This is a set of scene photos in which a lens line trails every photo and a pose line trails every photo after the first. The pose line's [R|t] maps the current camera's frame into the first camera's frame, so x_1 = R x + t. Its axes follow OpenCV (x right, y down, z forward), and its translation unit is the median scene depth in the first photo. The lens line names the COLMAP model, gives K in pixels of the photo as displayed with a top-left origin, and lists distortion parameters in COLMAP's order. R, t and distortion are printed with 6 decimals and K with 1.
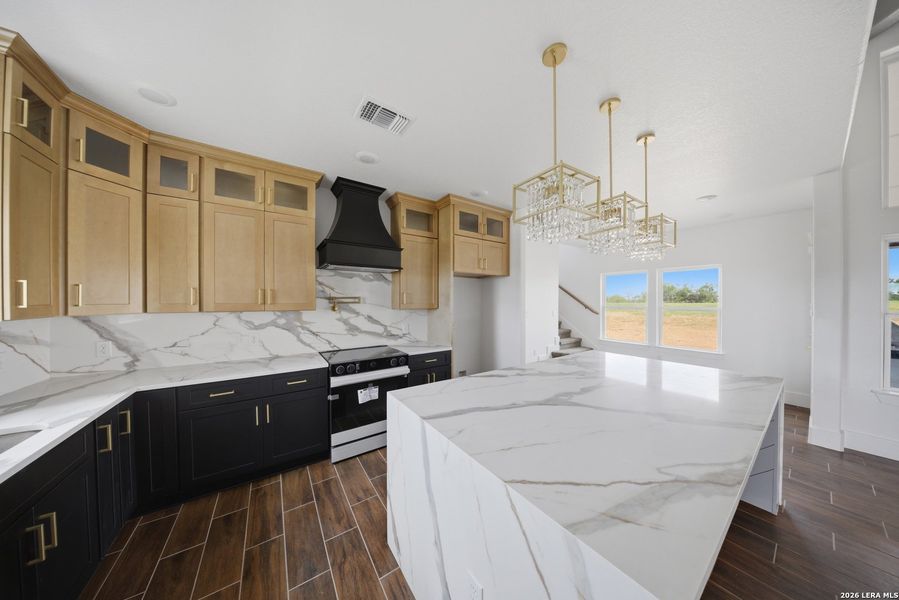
lens RADIAL K [[255.9, 0, 448.5], [0, 255.9, 301.0], [0, 0, 1]] dist [-0.011815, -0.000202]
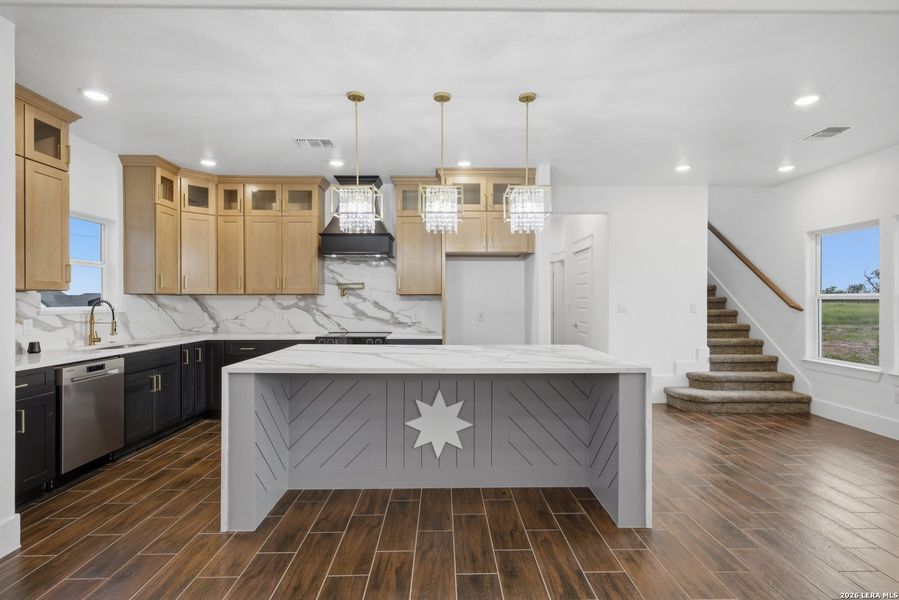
lens RADIAL K [[447.6, 0, 452.9], [0, 447.6, 299.4], [0, 0, 1]] dist [0.006872, -0.000197]
pose [[0.839724, -0.002556, -0.543007, 1.165162], [0.000690, 0.999993, -0.003640, 0.071953], [0.543012, 0.002682, 0.839720, -0.407645]]
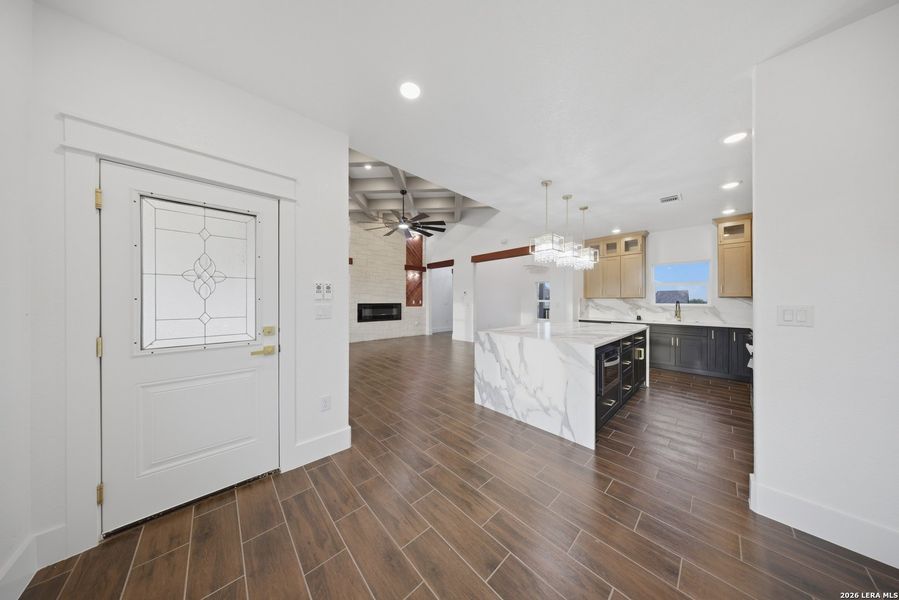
lens RADIAL K [[250.6, 0, 447.0], [0, 250.6, 298.8], [0, 0, 1]] dist [-0.001049, 0.000025]
pose [[-0.990419, -0.002695, -0.138071, 1.297361], [-0.001482, 0.999959, -0.008887, 0.071795], [0.138089, -0.008597, -0.990382, 1.981032]]
